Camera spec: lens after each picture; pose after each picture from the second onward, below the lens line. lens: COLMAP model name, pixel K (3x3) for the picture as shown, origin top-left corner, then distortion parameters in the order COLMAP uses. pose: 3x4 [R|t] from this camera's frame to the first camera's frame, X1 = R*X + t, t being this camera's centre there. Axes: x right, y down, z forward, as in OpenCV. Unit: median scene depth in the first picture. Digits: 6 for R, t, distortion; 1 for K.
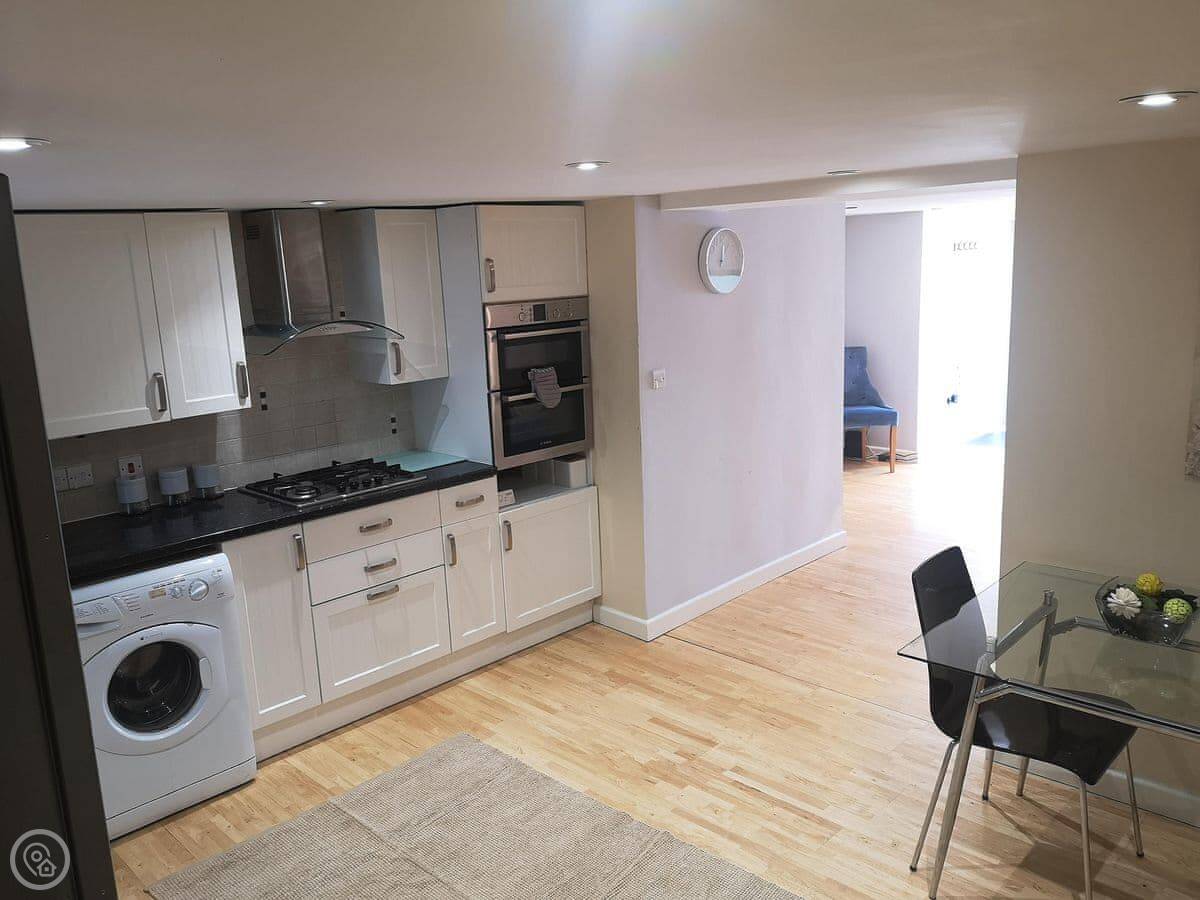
lens RADIAL K [[931.0, 0, 600.0], [0, 931.0, 450.0], [0, 0, 1]] dist [0.006072, 0.001245]
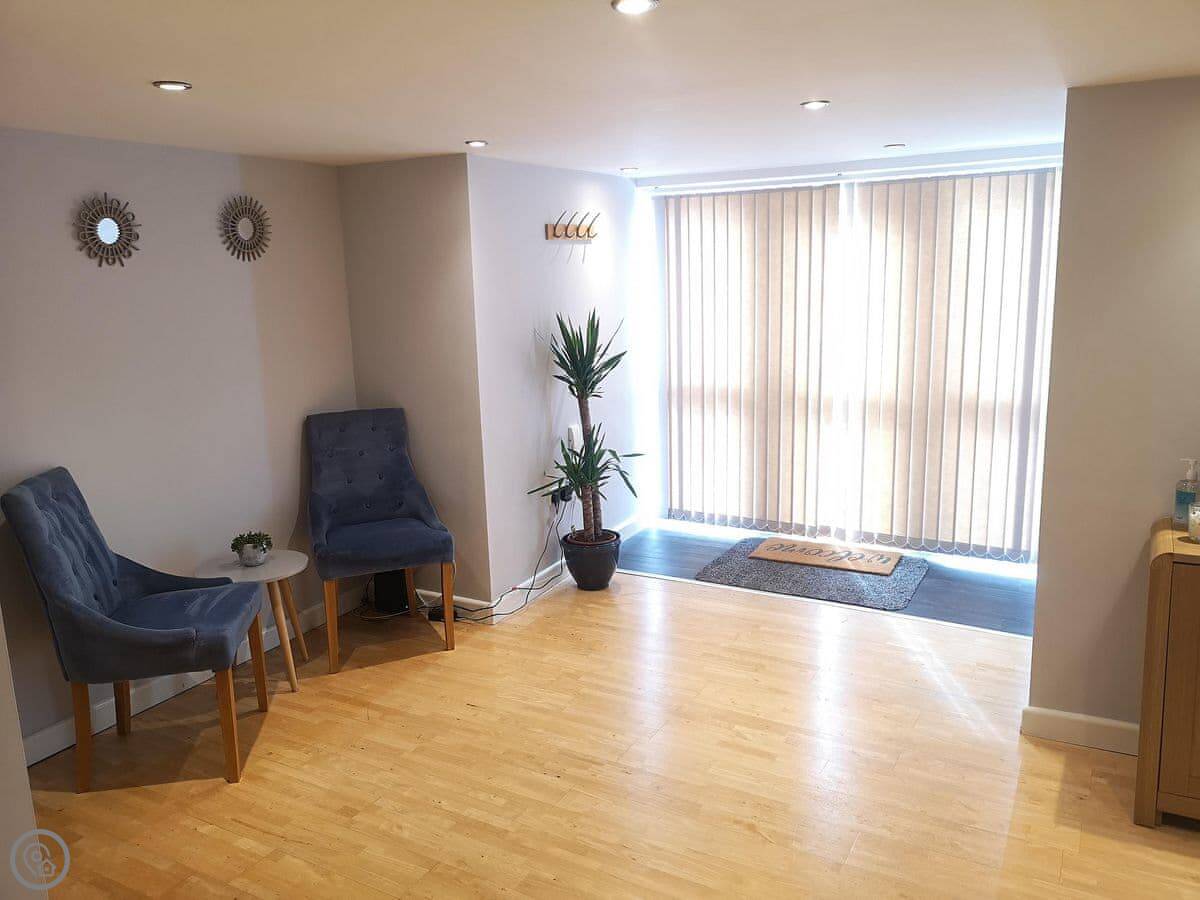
lens RADIAL K [[931.0, 0, 600.0], [0, 931.0, 450.0], [0, 0, 1]] dist [0.006072, 0.001245]
pose [[0.891174, 0.023430, 0.453056, 0.126872], [0.045097, 0.989144, -0.139861, -0.006193], [-0.451414, 0.145072, 0.880443, 0.410915]]
